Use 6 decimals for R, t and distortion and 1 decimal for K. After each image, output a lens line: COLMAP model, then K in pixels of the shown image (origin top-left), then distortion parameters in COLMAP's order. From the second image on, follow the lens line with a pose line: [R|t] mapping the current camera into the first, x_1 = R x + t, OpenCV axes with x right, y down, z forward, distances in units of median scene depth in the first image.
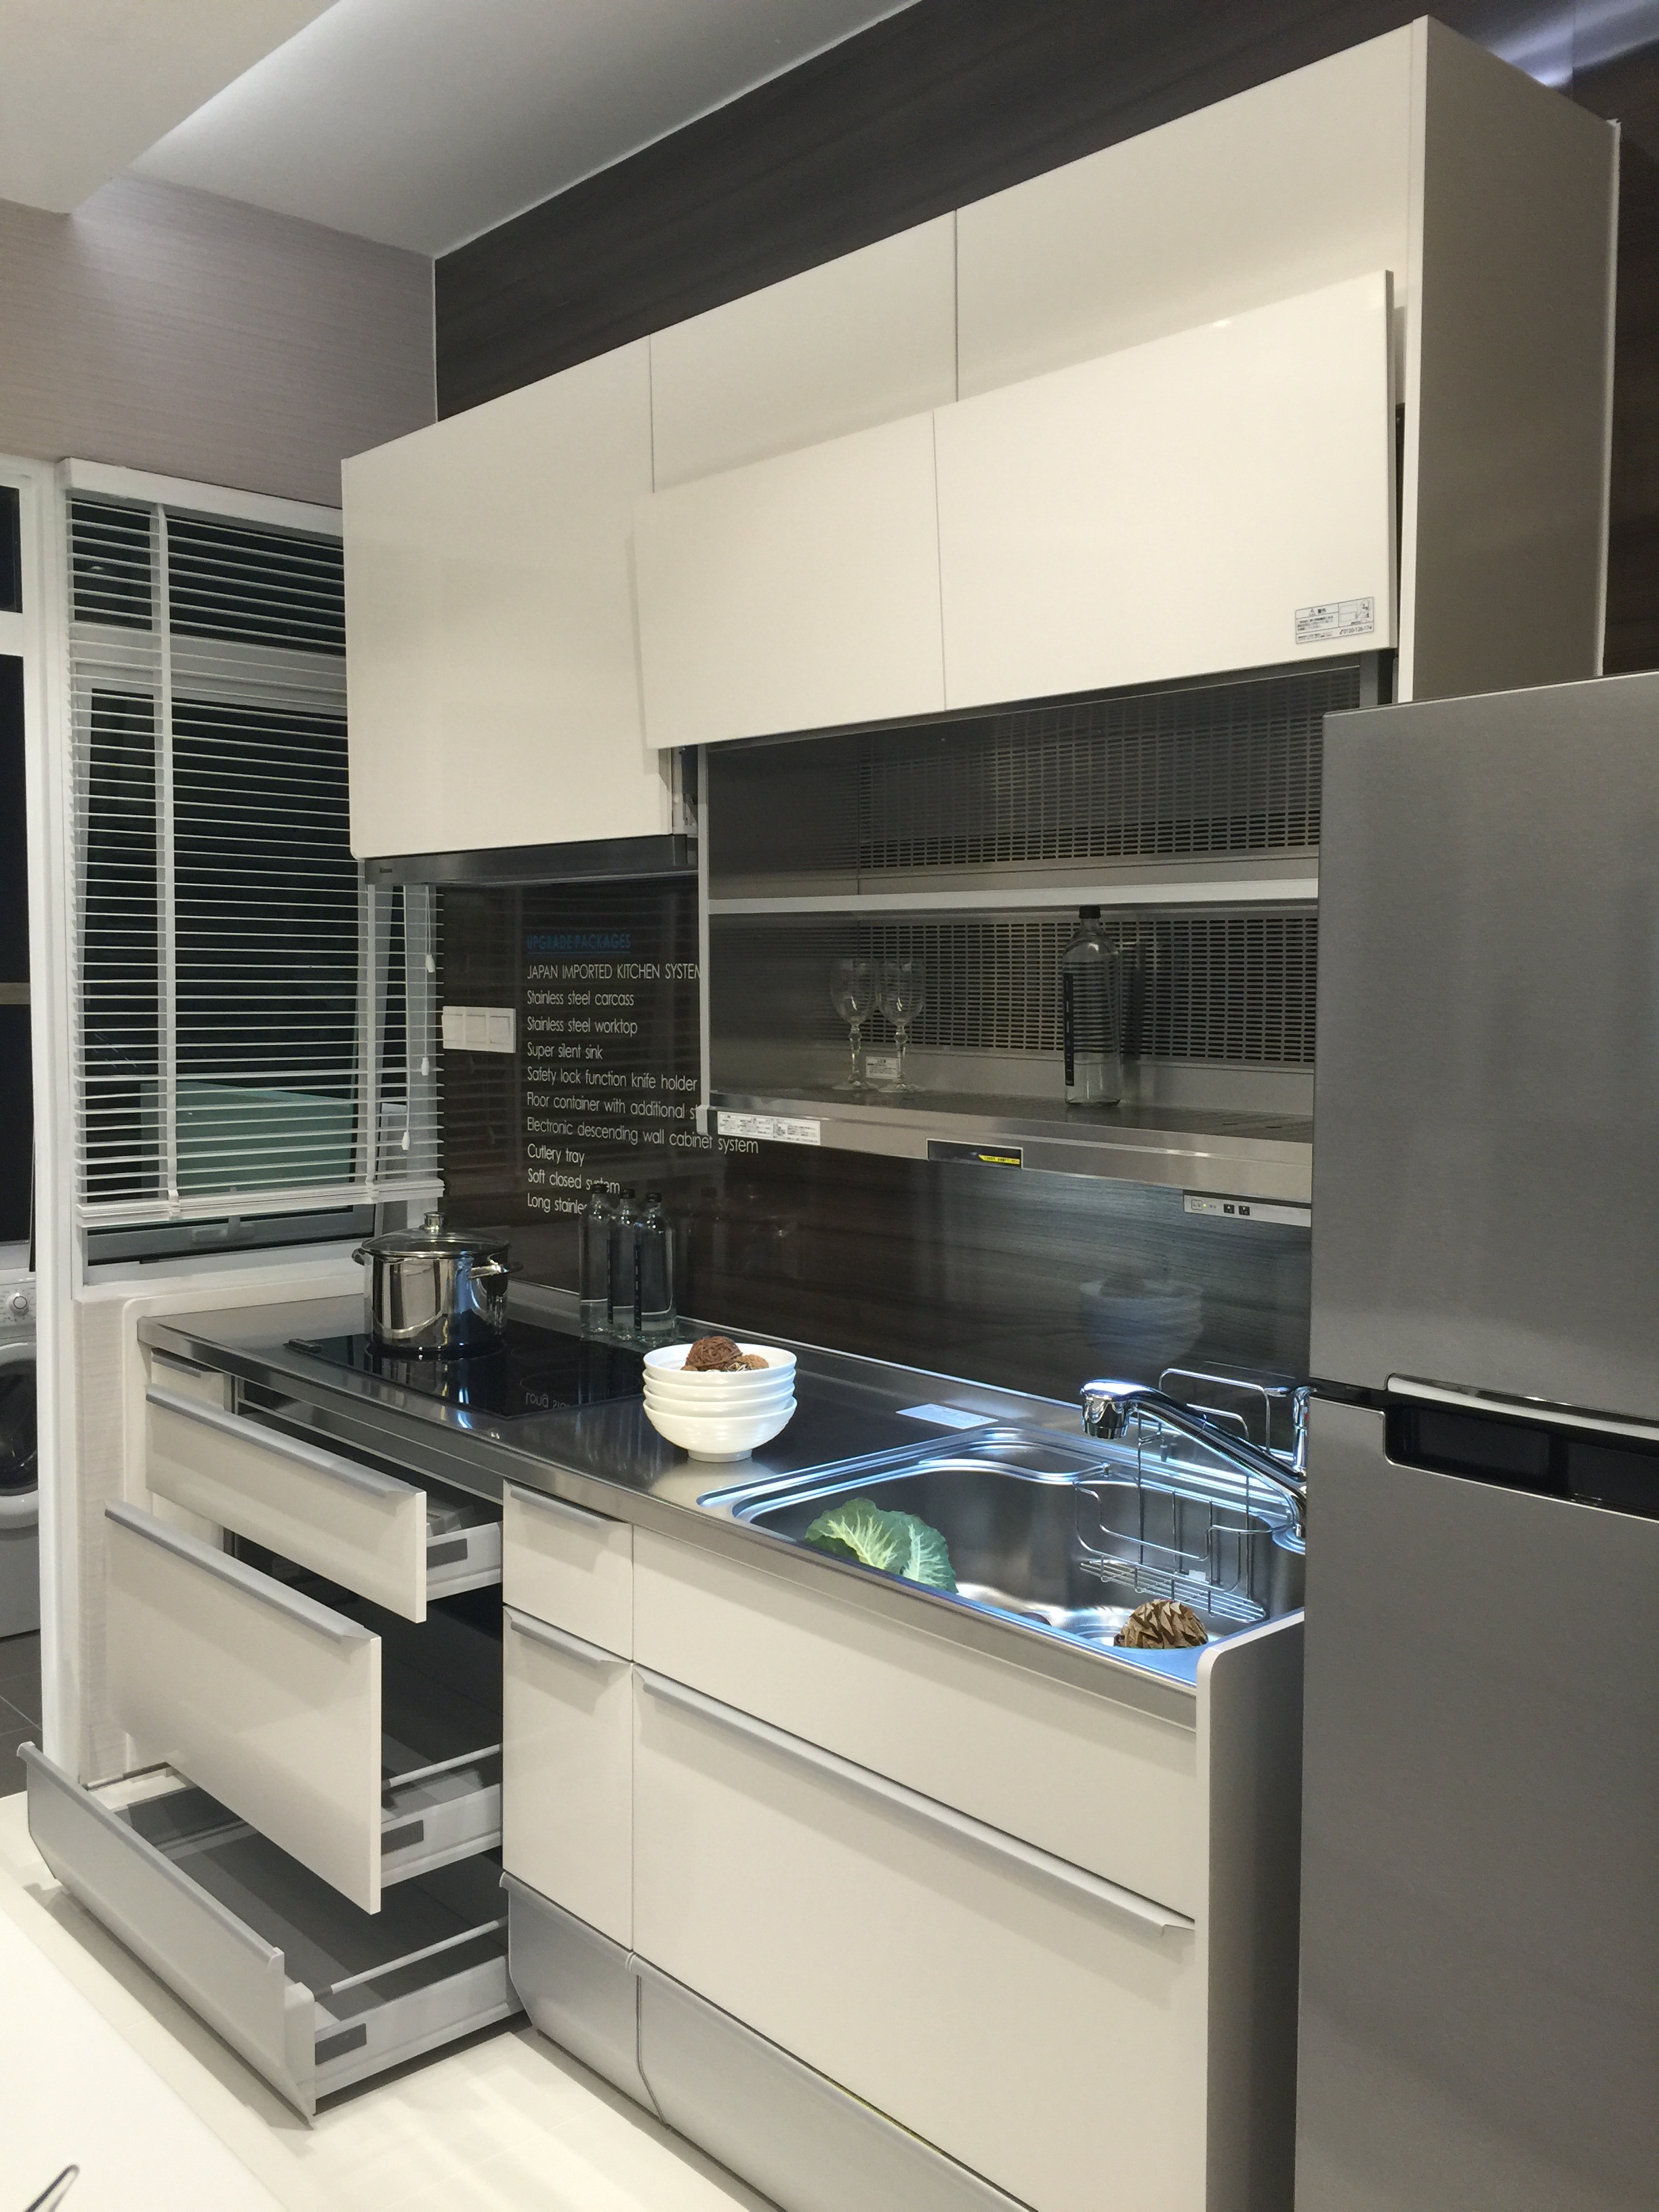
lens RADIAL K [[1878.1, 0, 836.6], [0, 1878.1, 1099.4], [0, 0, 1]] dist [0.083399, -0.123058]
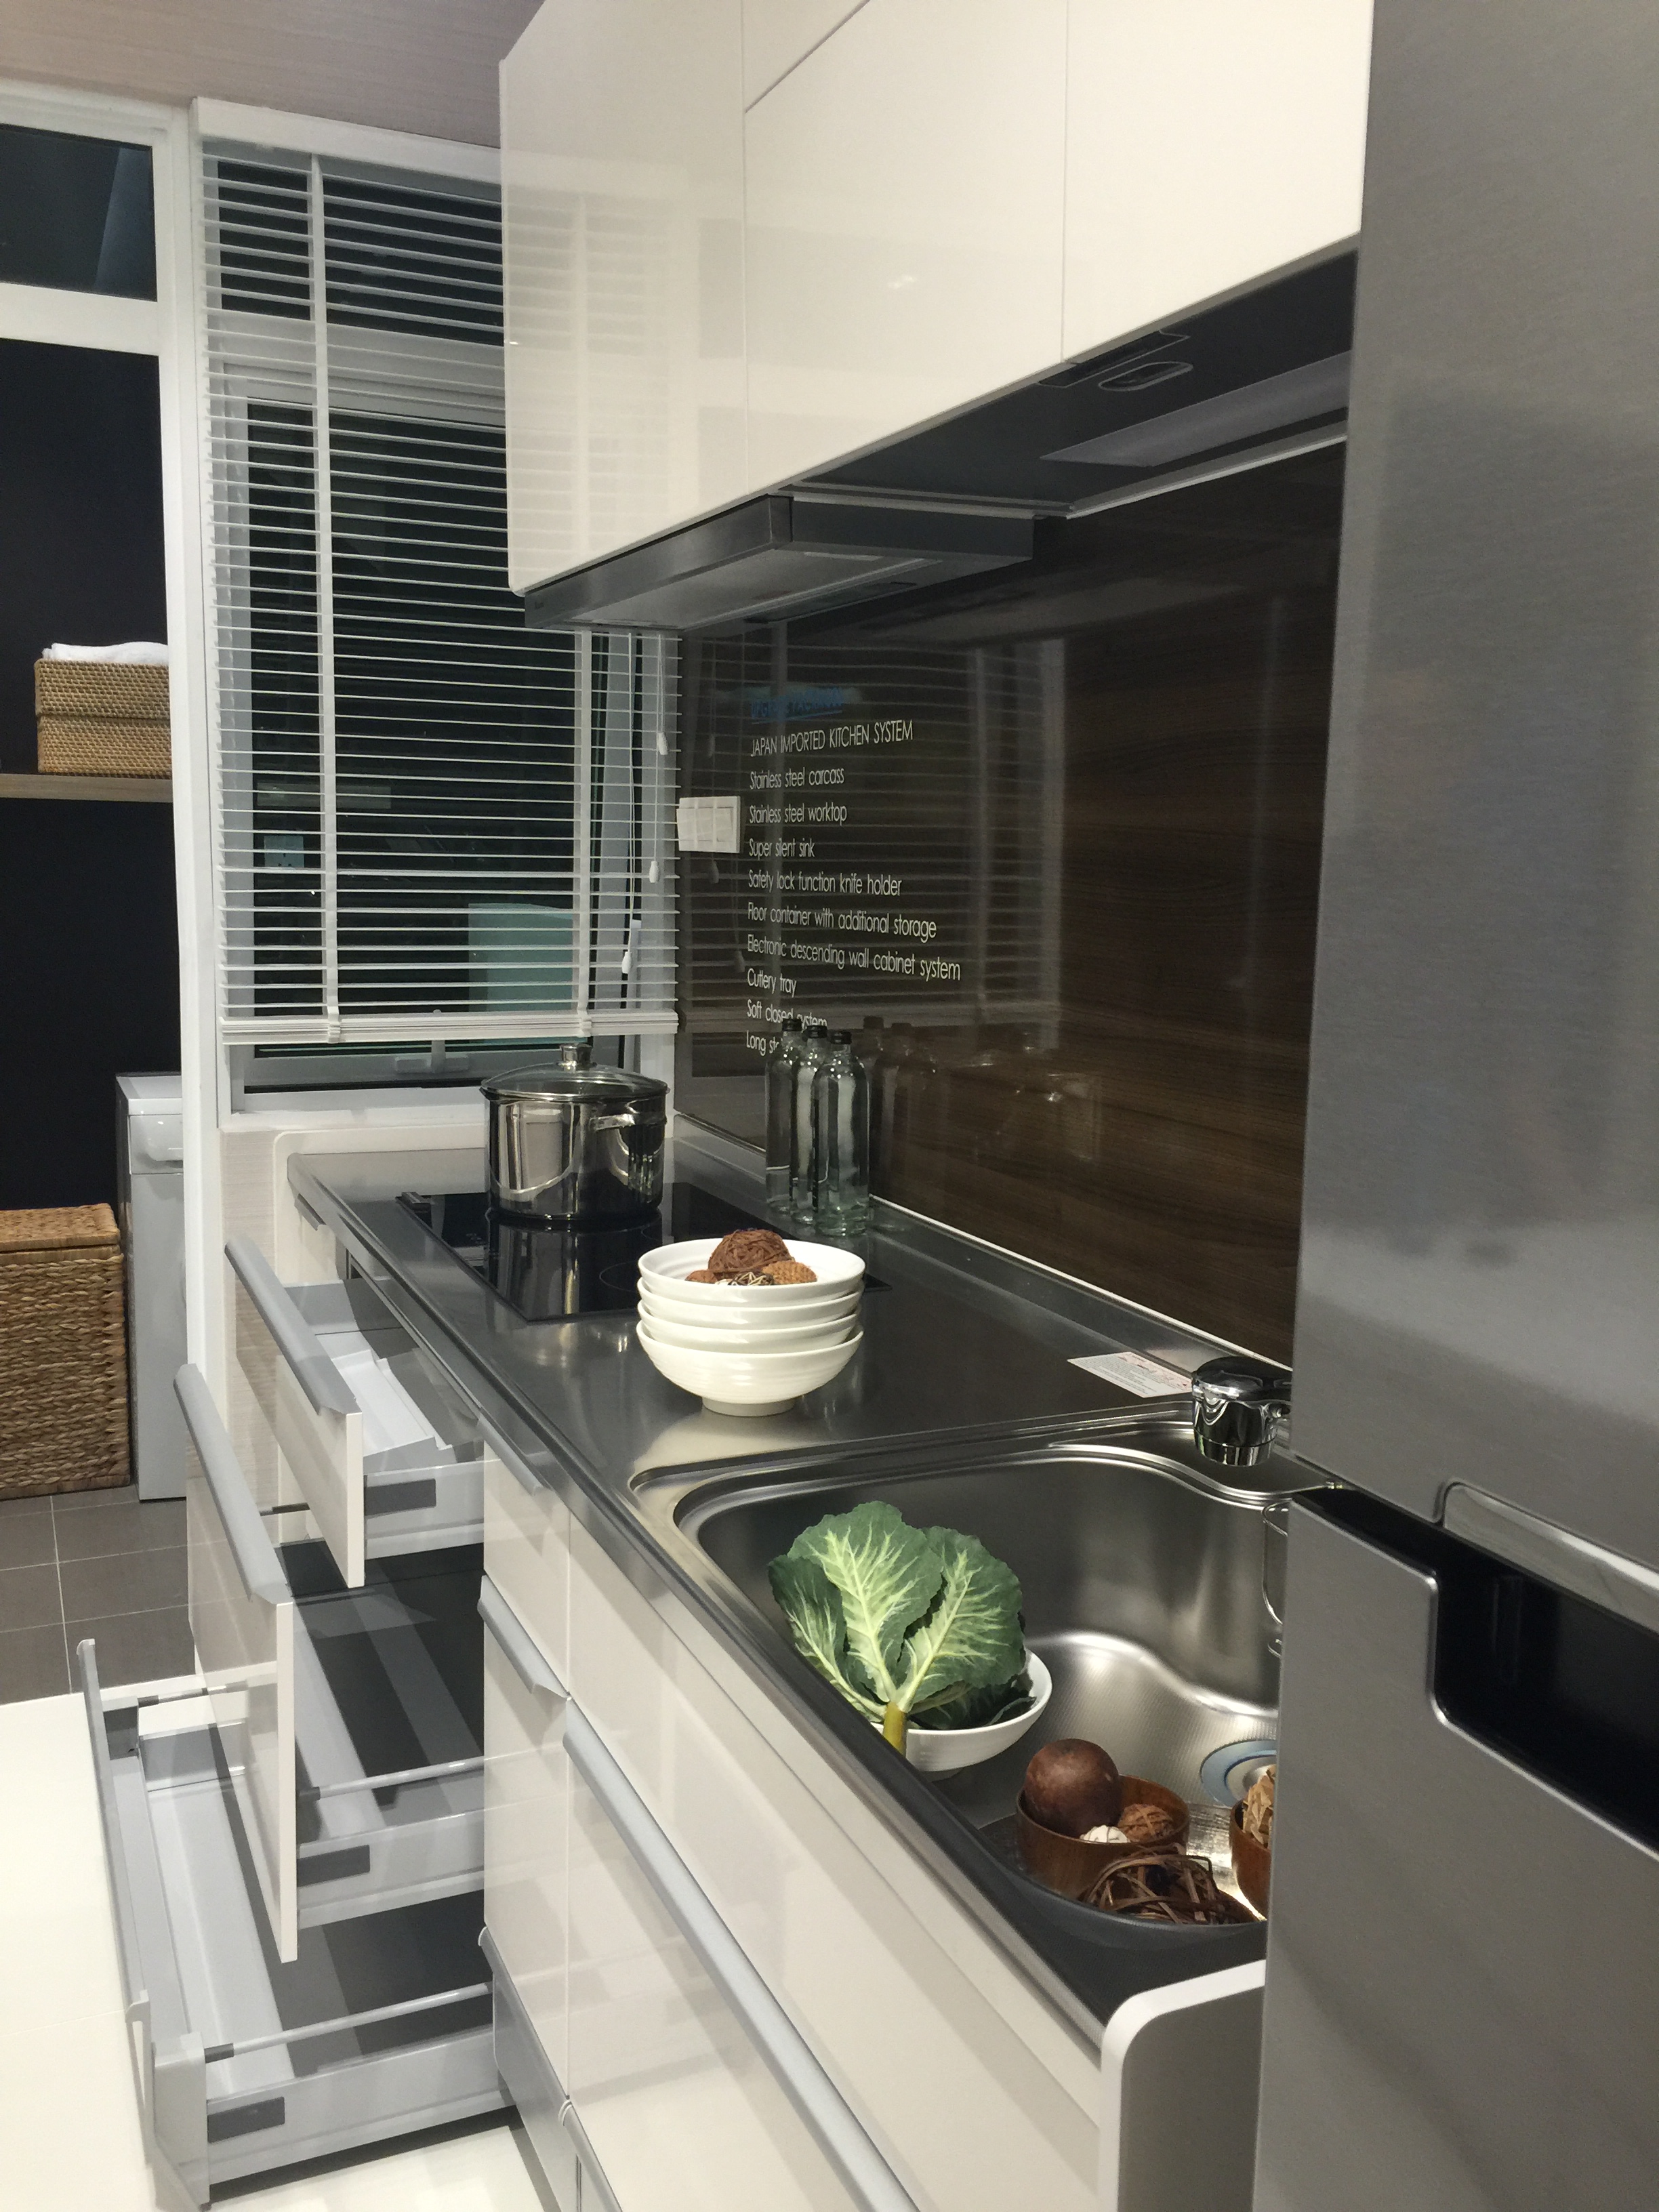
lens RADIAL K [[1883.5, 0, 829.5], [0, 1883.5, 1106.0], [0, 0, 1]] dist [0.078612, -0.097148]
pose [[0.949127, 0.053547, -0.310307, 0.125312], [-0.031390, 0.996616, 0.075965, 0.021322], [0.313325, -0.062360, 0.947596, 0.271241]]
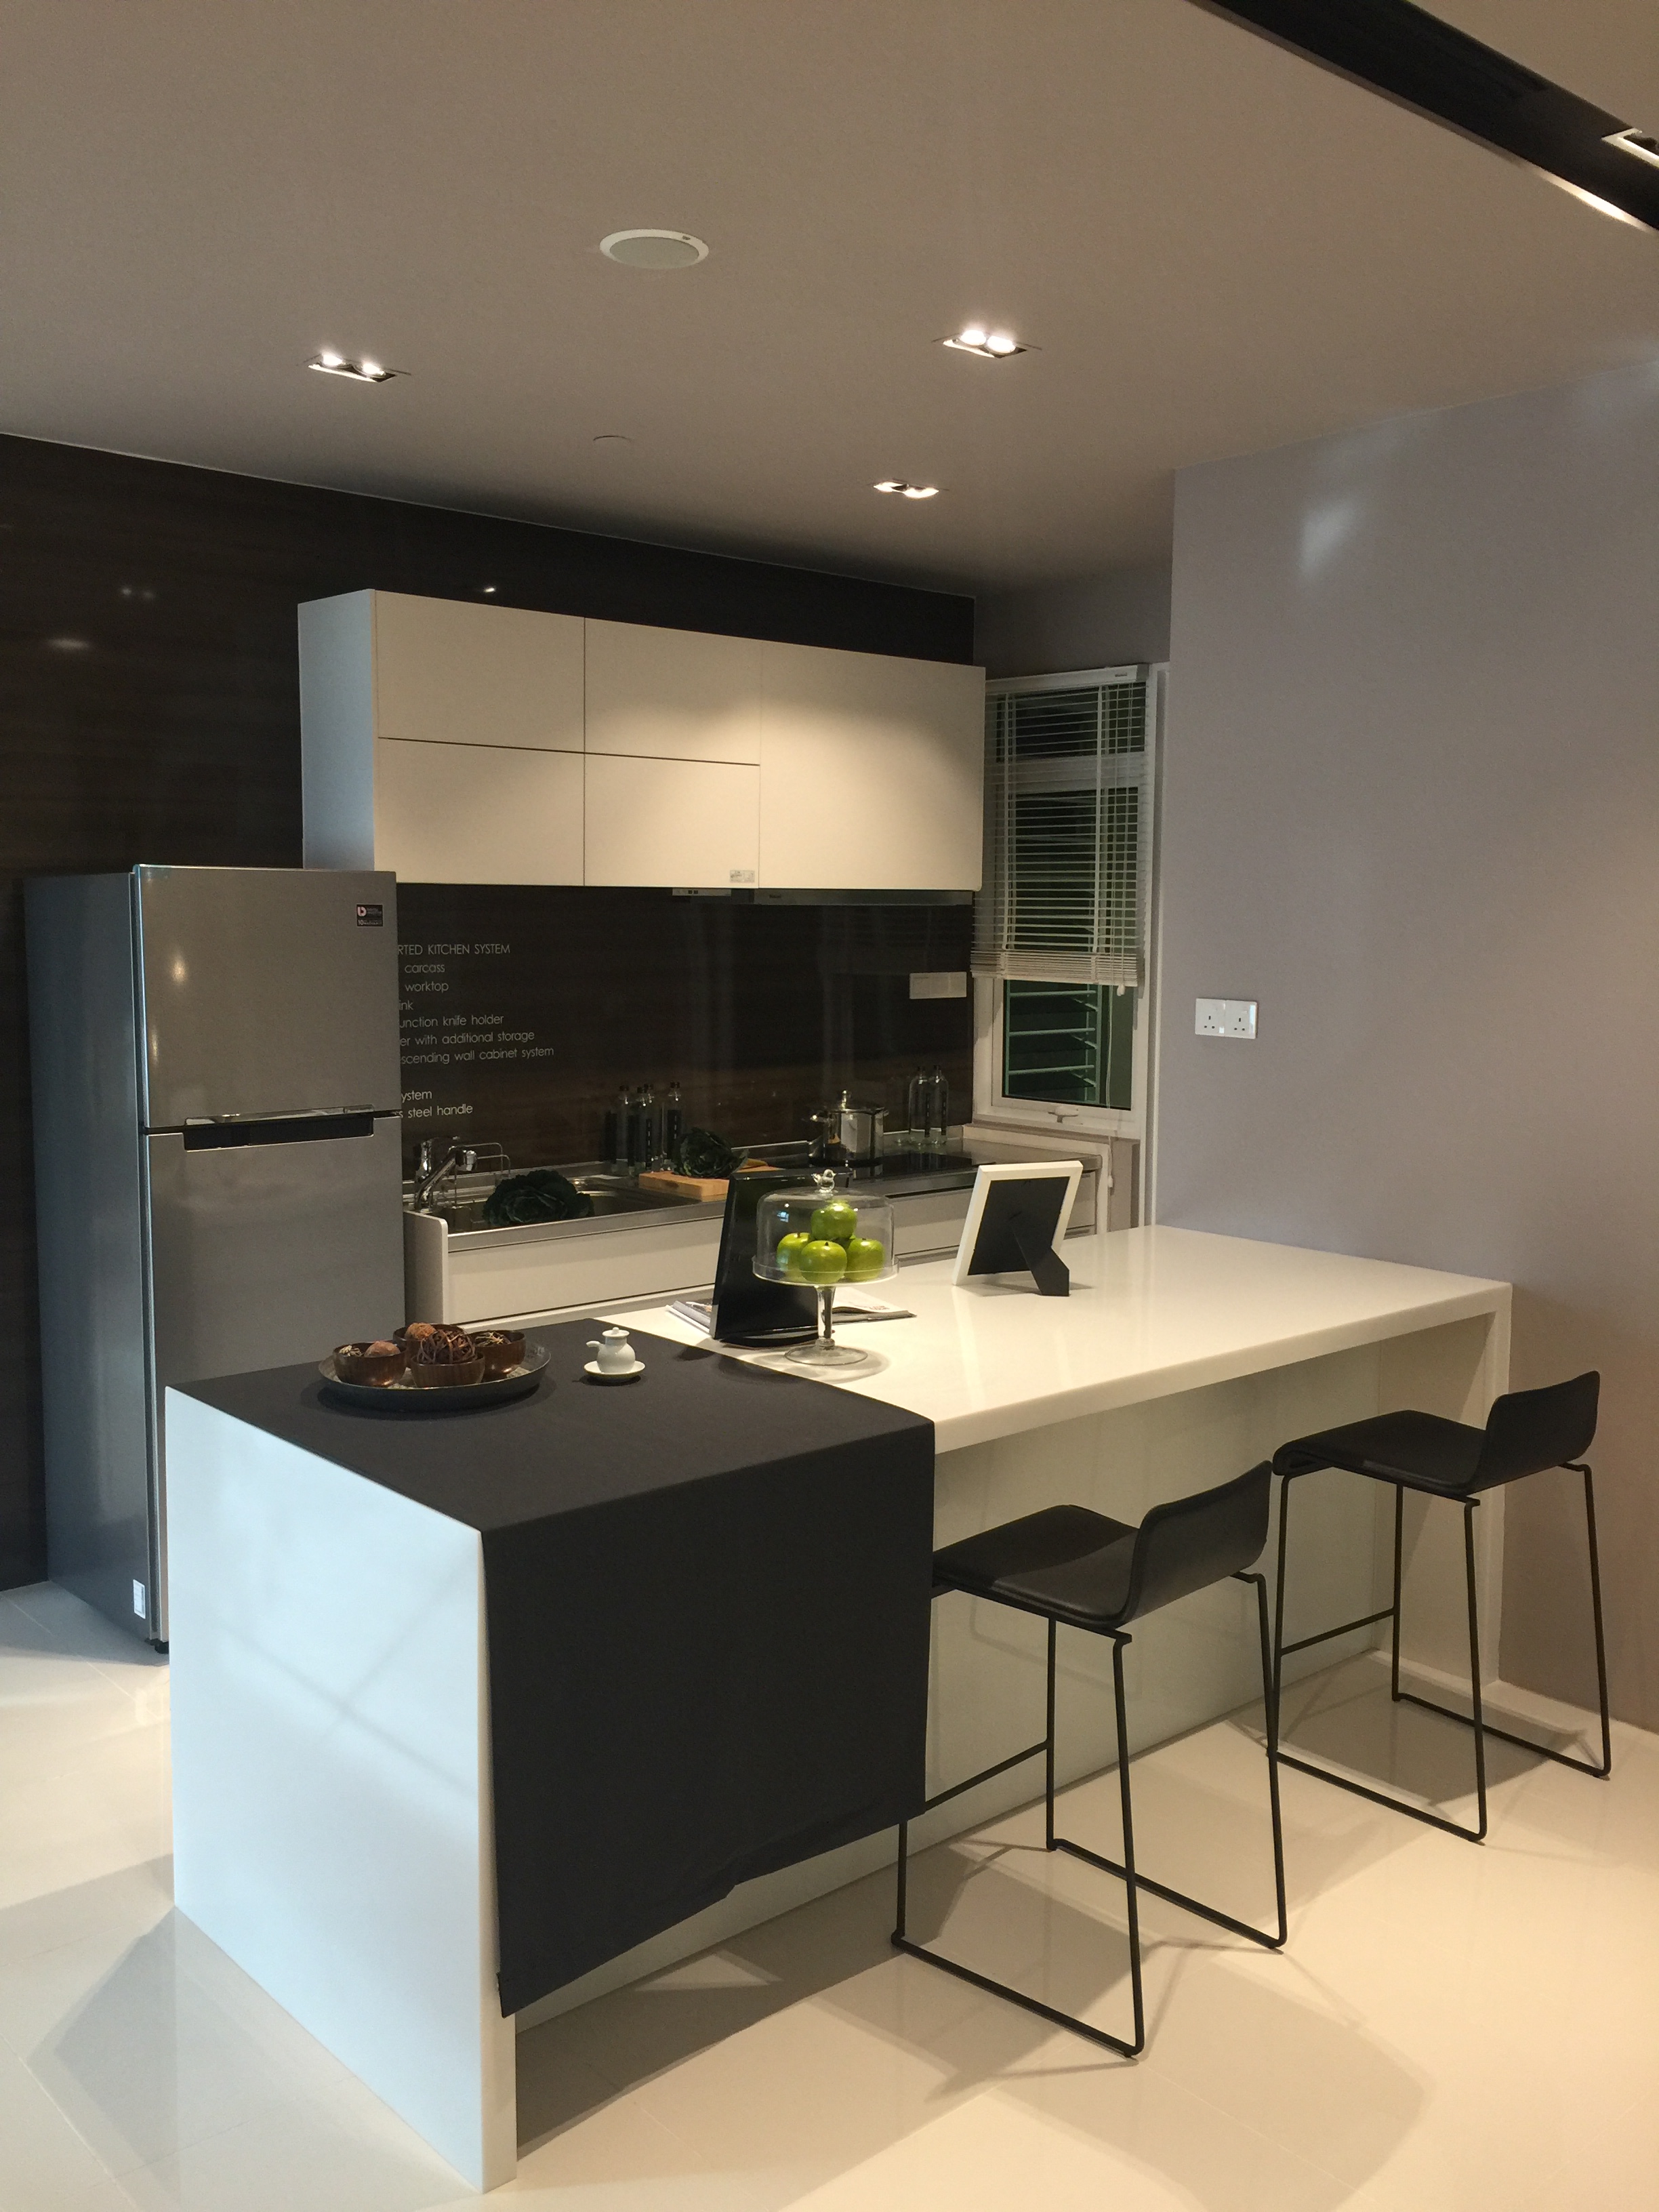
lens RADIAL K [[1895.3, 0, 833.6], [0, 1895.3, 1094.4], [0, 0, 1]] dist [0.032873, -0.009009]
pose [[0.013283, -0.101914, 0.994705, -1.605284], [0.055520, 0.993333, 0.101032, -0.087349], [-0.998369, 0.053884, 0.018853, 0.653013]]
